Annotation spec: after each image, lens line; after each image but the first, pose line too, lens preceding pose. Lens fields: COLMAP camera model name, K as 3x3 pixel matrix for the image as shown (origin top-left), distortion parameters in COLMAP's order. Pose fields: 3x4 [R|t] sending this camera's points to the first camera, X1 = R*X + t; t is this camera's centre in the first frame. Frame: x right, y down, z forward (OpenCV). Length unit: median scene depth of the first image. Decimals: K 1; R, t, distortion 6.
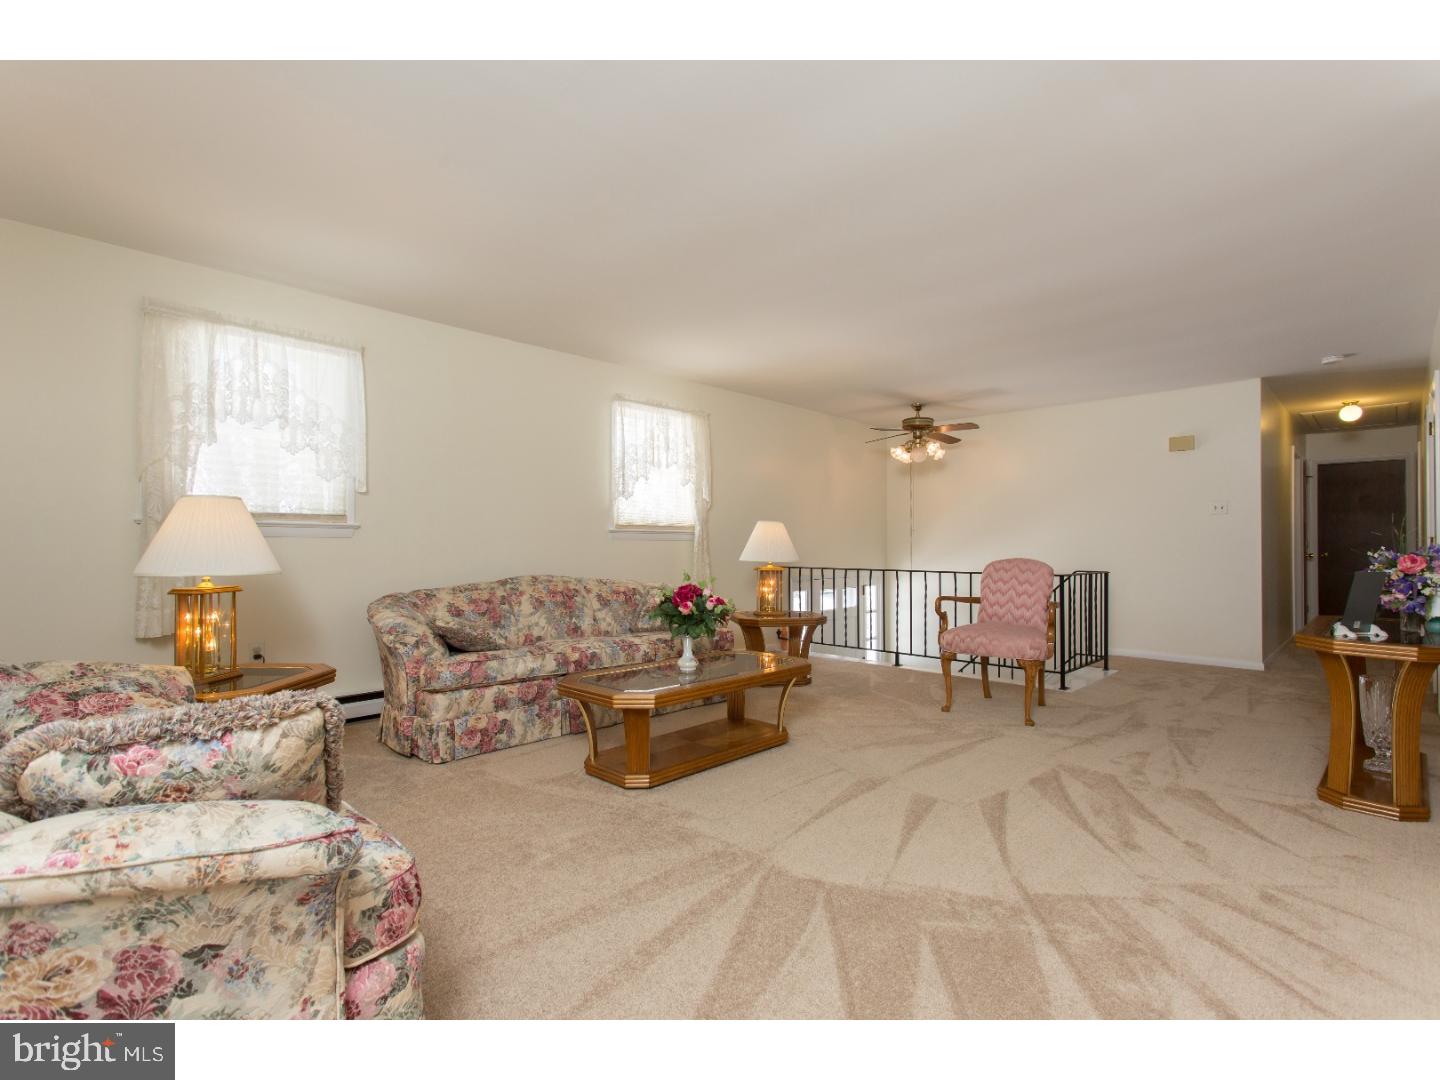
lens RADIAL K [[702.3, 0, 711.0], [0, 702.3, 540.0], [0, 0, 1]] dist [-0.001279, -0.000024]
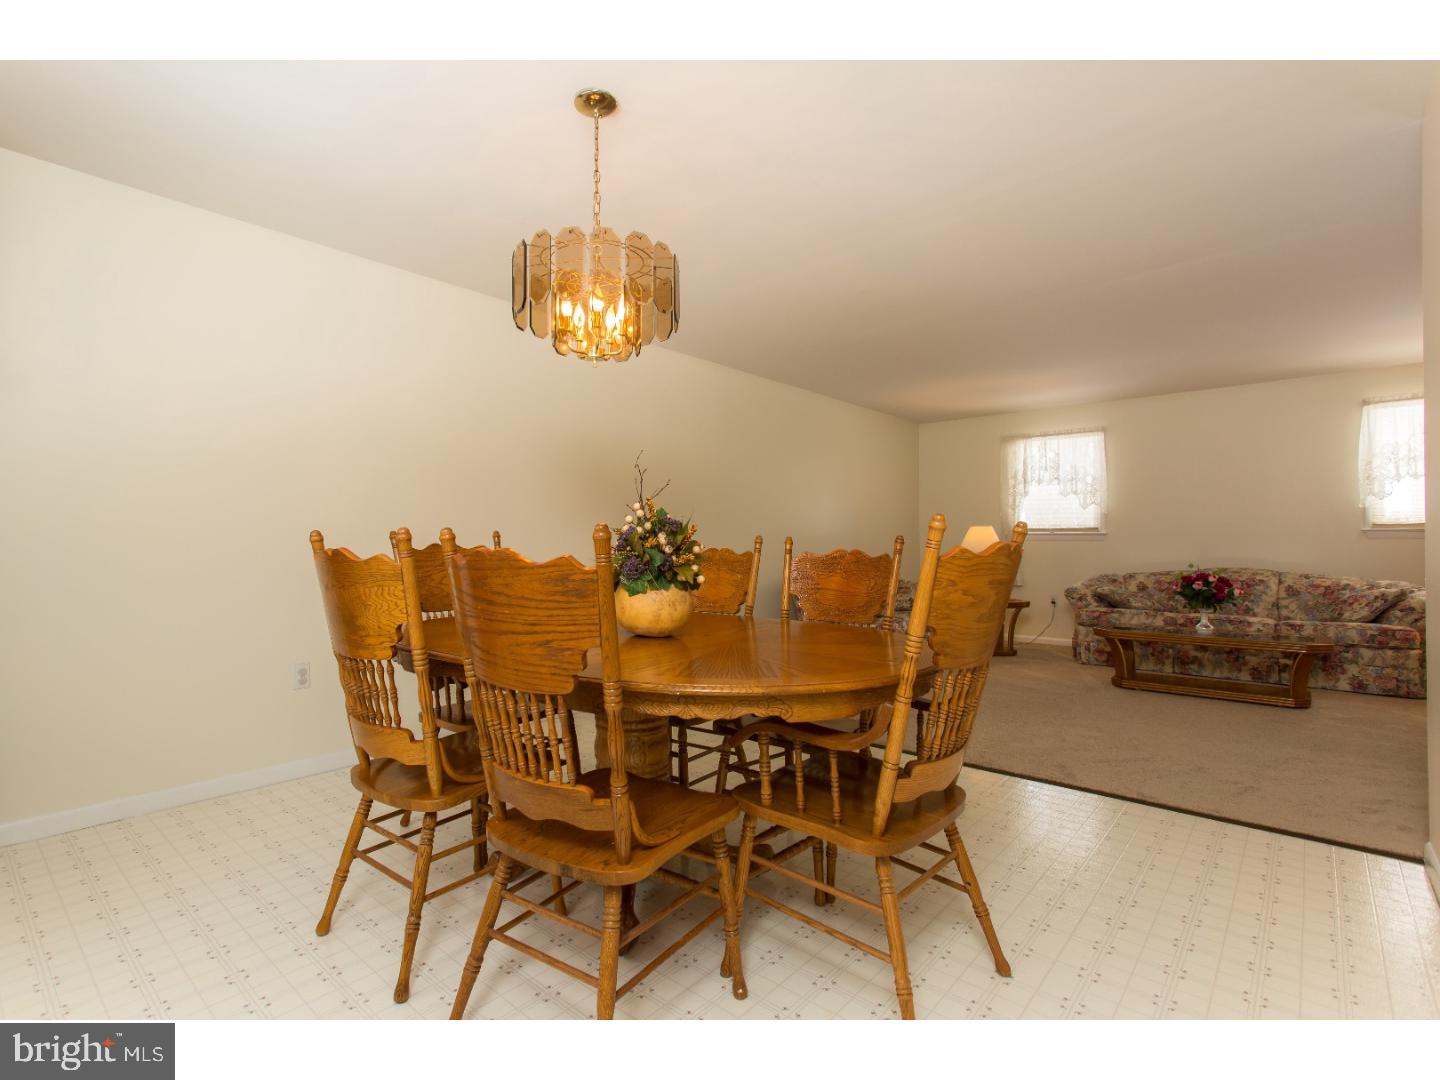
lens RADIAL K [[702.3, 0, 711.0], [0, 702.3, 540.0], [0, 0, 1]] dist [-0.001279, -0.000024]
pose [[0.093066, -0.006225, -0.995640, 1.233158], [0.006825, 0.999961, -0.005615, -0.002560], [0.995637, -0.006272, 0.093105, -0.126120]]
